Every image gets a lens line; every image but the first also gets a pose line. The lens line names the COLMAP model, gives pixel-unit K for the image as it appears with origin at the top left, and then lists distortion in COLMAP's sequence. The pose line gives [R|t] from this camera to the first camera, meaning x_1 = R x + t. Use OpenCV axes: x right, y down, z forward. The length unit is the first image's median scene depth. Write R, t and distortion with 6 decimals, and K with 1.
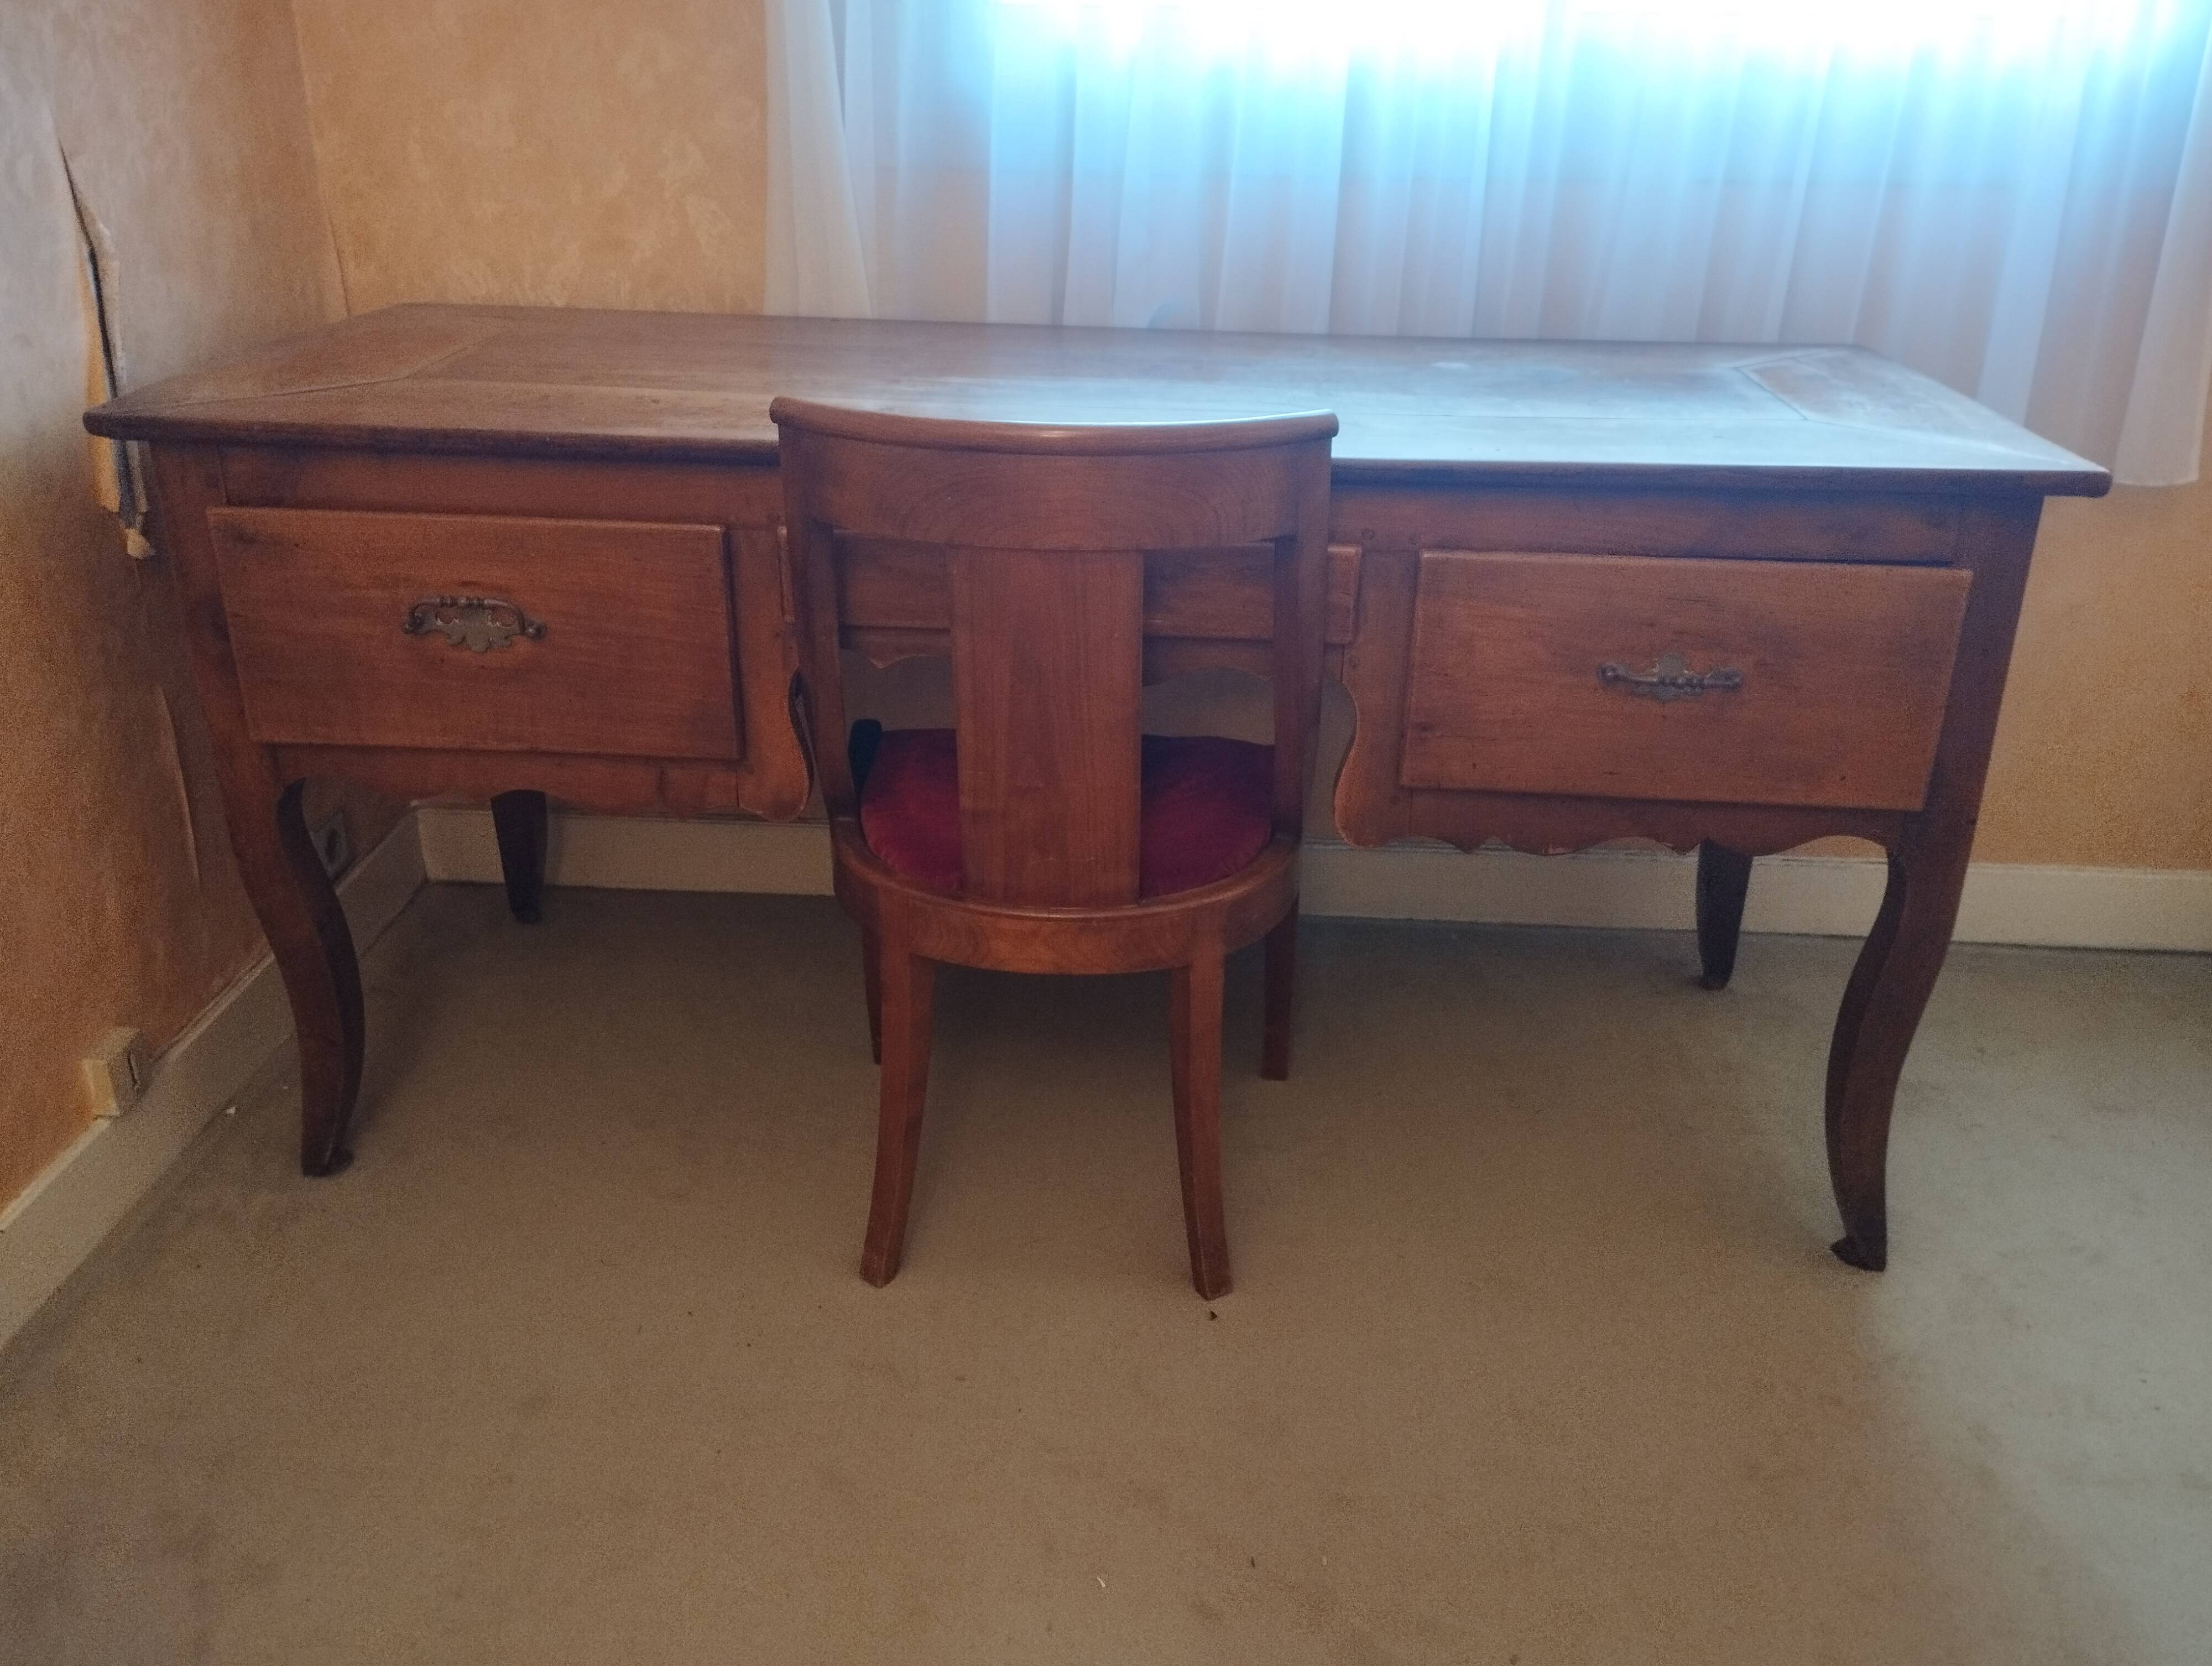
lens RADIAL K [[1835.7, 0, 1097.0], [0, 1835.7, 831.8], [0, 0, 1]] dist [0.101469, -0.130232]
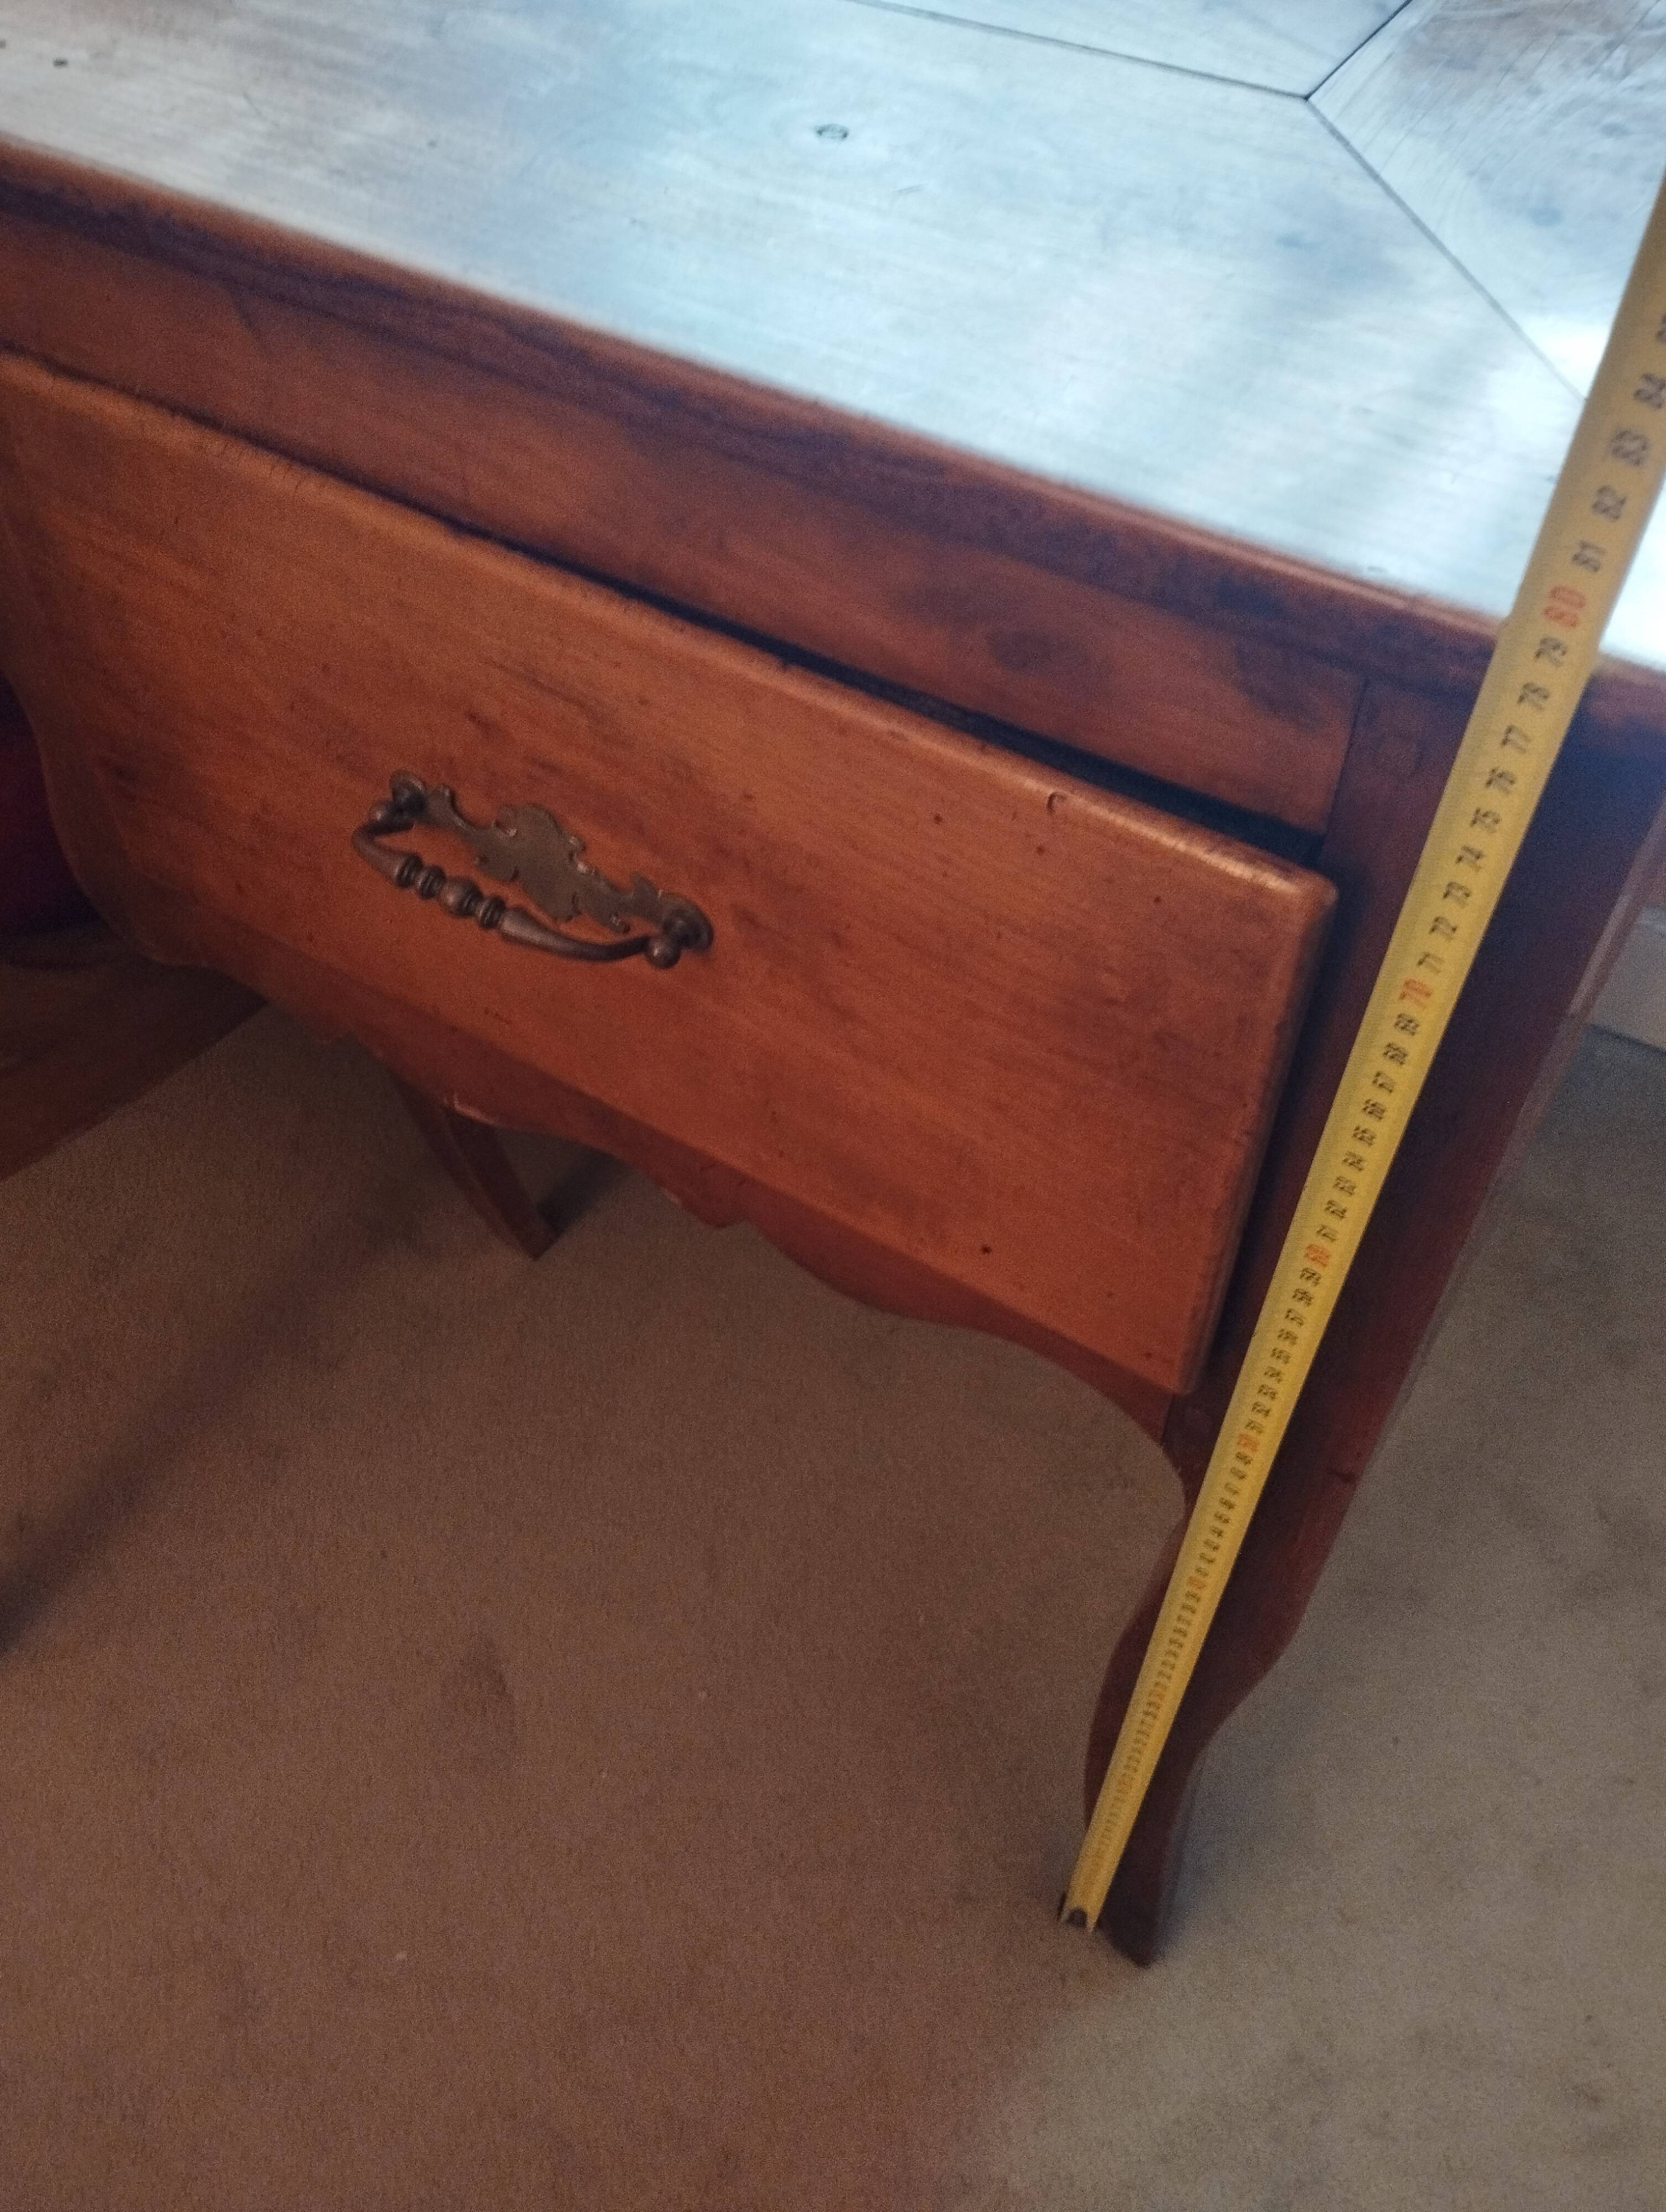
lens RADIAL K [[1835.7, 0, 855.3], [0, 1835.7, 1090.9], [0, 0, 1]] dist [0.101469, -0.130232]
pose [[0.890925, 0.340116, -0.300956, 0.448527], [-0.176054, 0.869510, 0.461474, -0.205537], [0.418638, -0.358154, 0.834546, 0.667211]]
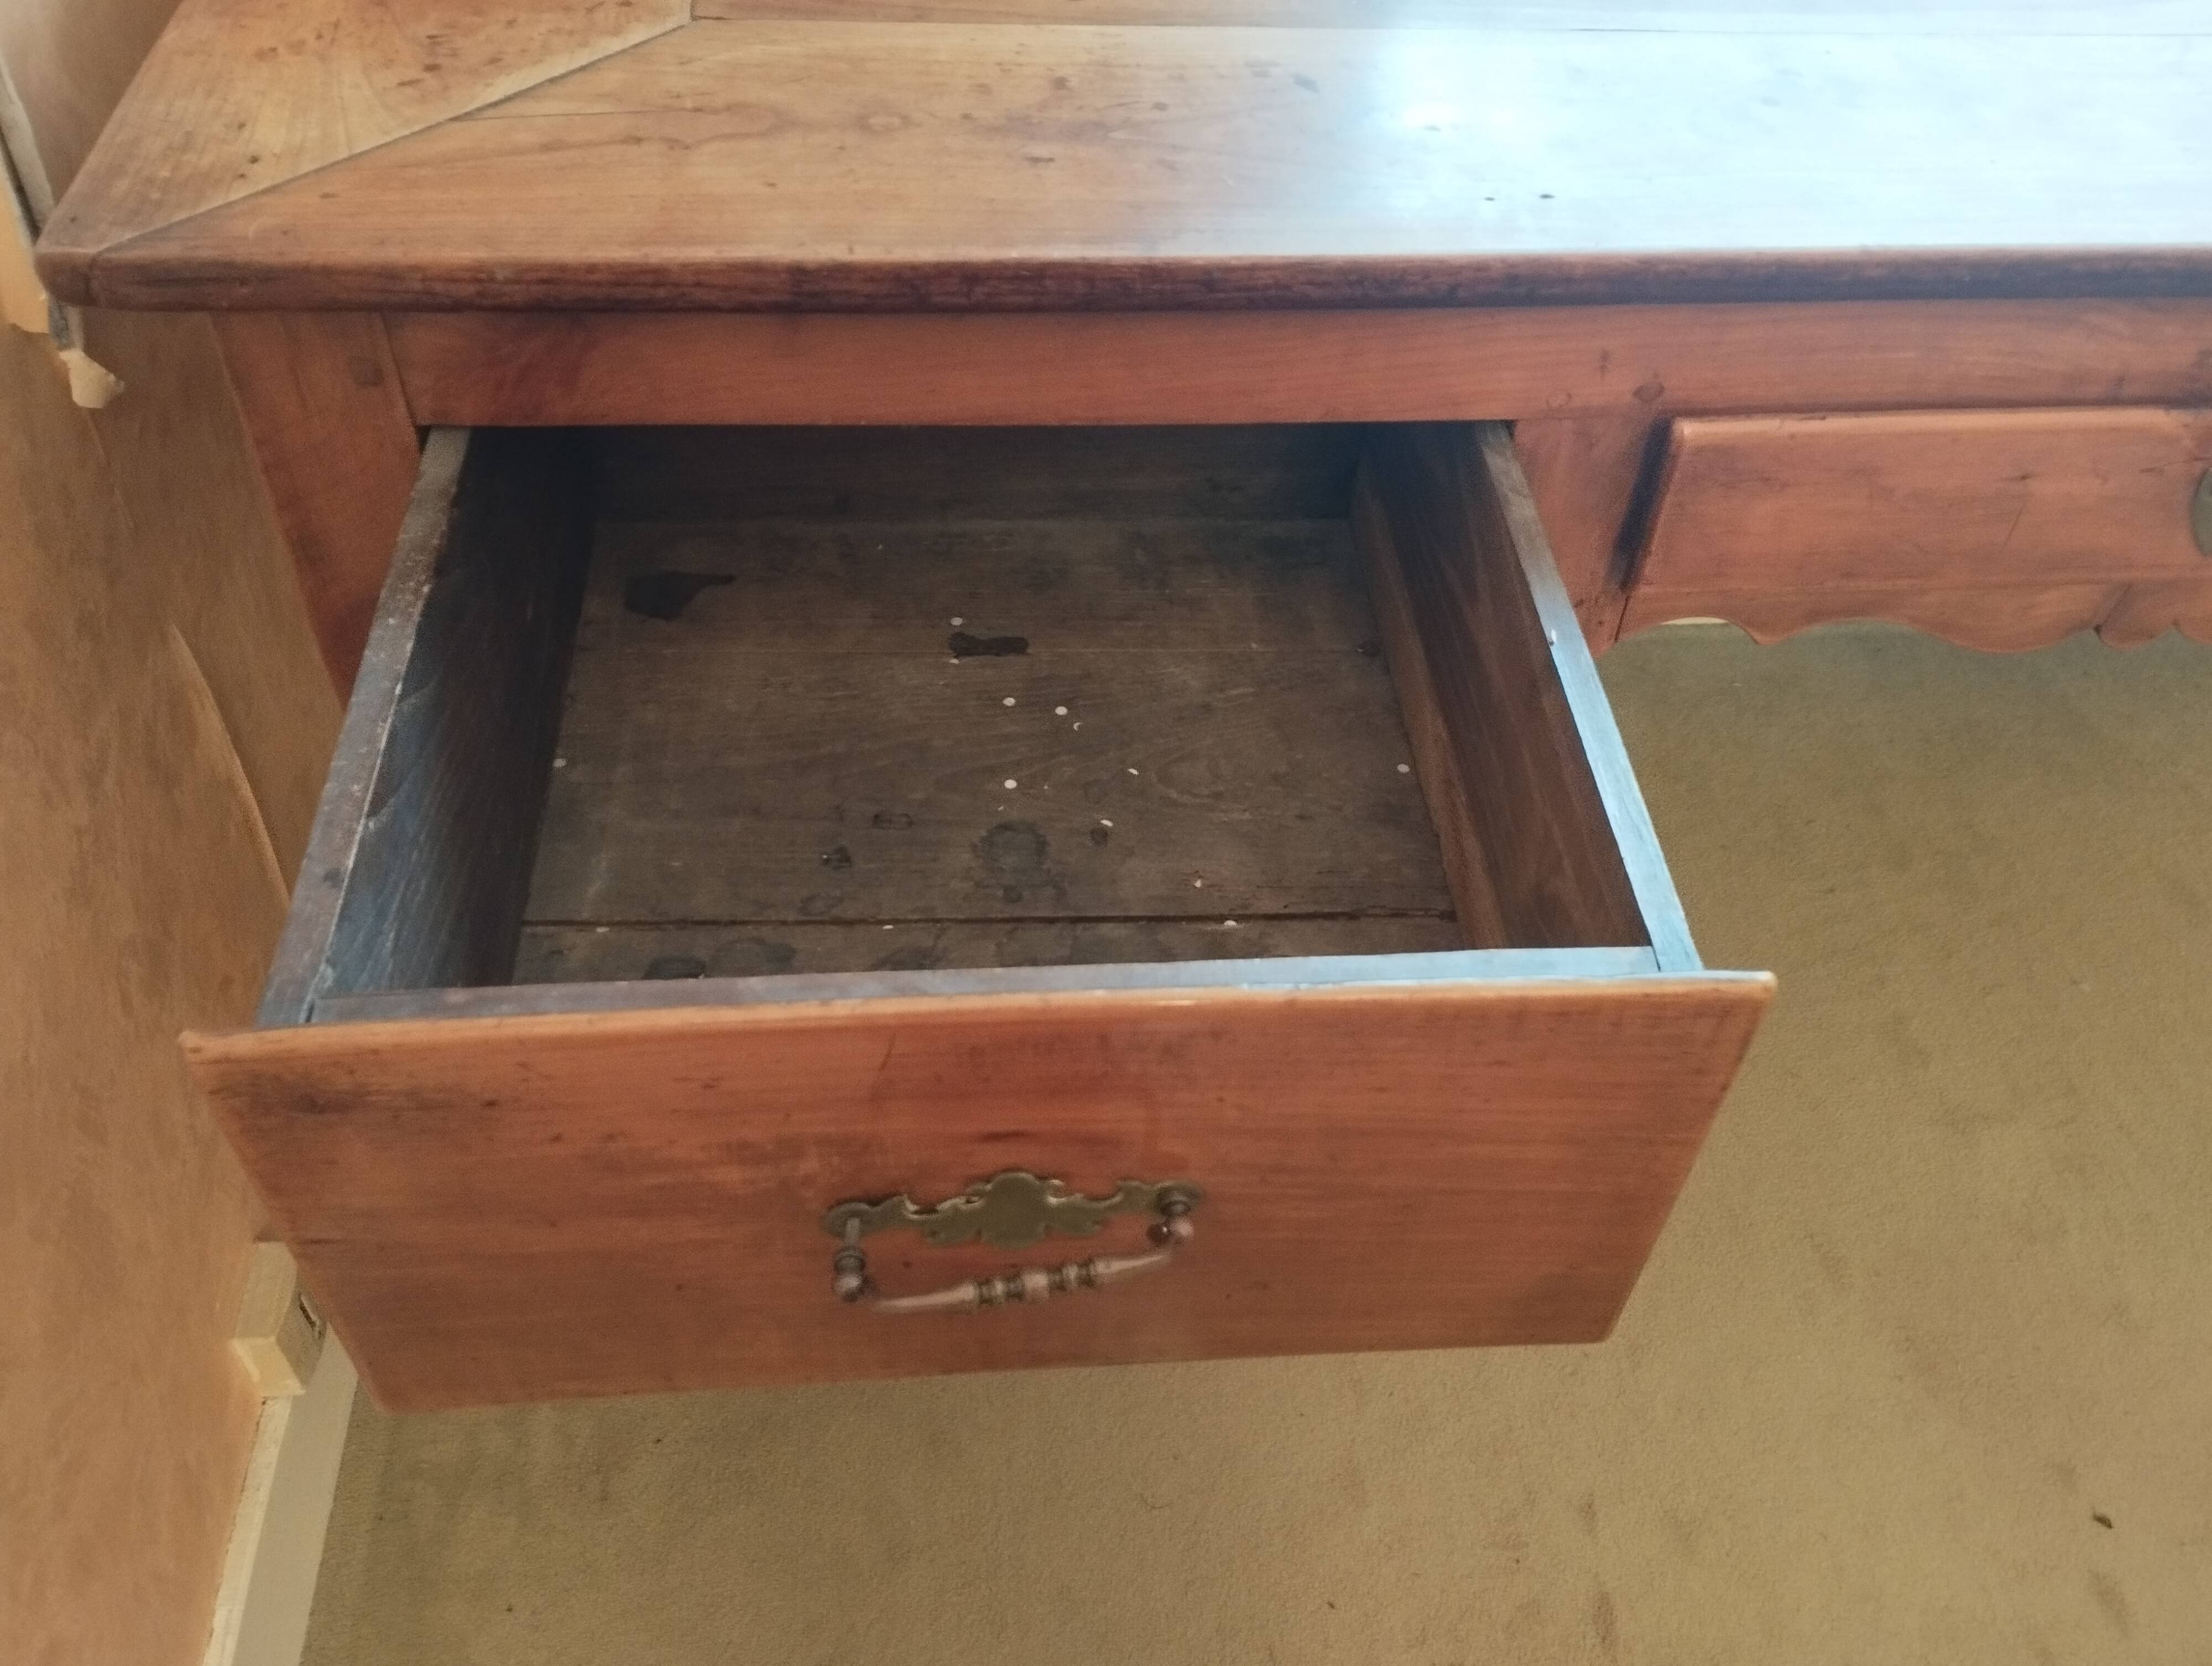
lens RADIAL K [[1835.7, 0, 1118.2], [0, 1835.7, 829.7], [0, 0, 1]] dist [0.101469, -0.130232]
pose [[0.987715, -0.092687, 0.125812, -0.352102], [0.039101, 0.926085, 0.375283, -0.233318], [-0.151296, -0.365753, 0.918332, 0.523264]]
